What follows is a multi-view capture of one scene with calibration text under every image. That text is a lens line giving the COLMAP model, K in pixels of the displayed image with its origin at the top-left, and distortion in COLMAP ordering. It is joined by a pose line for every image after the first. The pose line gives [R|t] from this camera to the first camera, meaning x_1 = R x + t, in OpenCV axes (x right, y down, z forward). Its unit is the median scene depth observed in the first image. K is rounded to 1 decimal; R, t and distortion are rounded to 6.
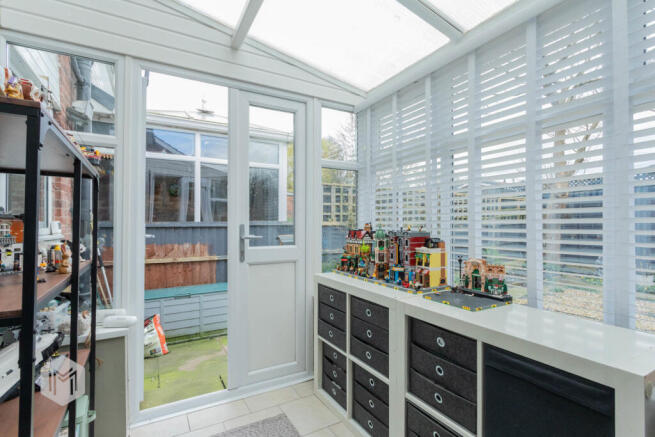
lens RADIAL K [[316.0, 0, 325.5], [0, 316.0, 220.8], [0, 0, 1]] dist [-0.012620, 0.001382]
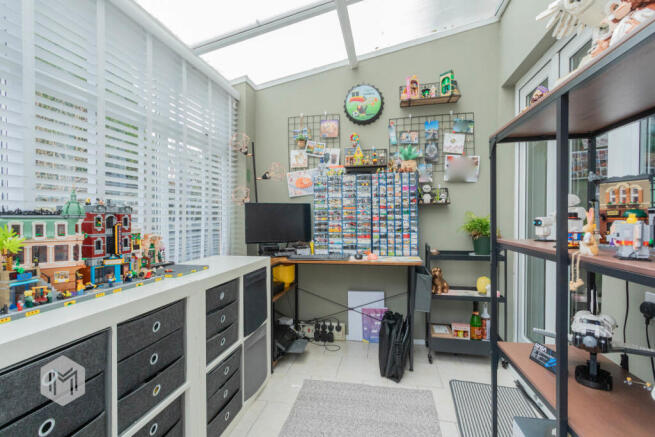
lens RADIAL K [[316.0, 0, 325.9], [0, 316.0, 217.6], [0, 0, 1]] dist [-0.012620, 0.001382]
pose [[-0.758395, -0.015309, 0.651615, -0.601048], [-0.018985, 0.999819, 0.001394, 0.058636], [-0.651518, -0.011314, -0.758549, 1.365039]]
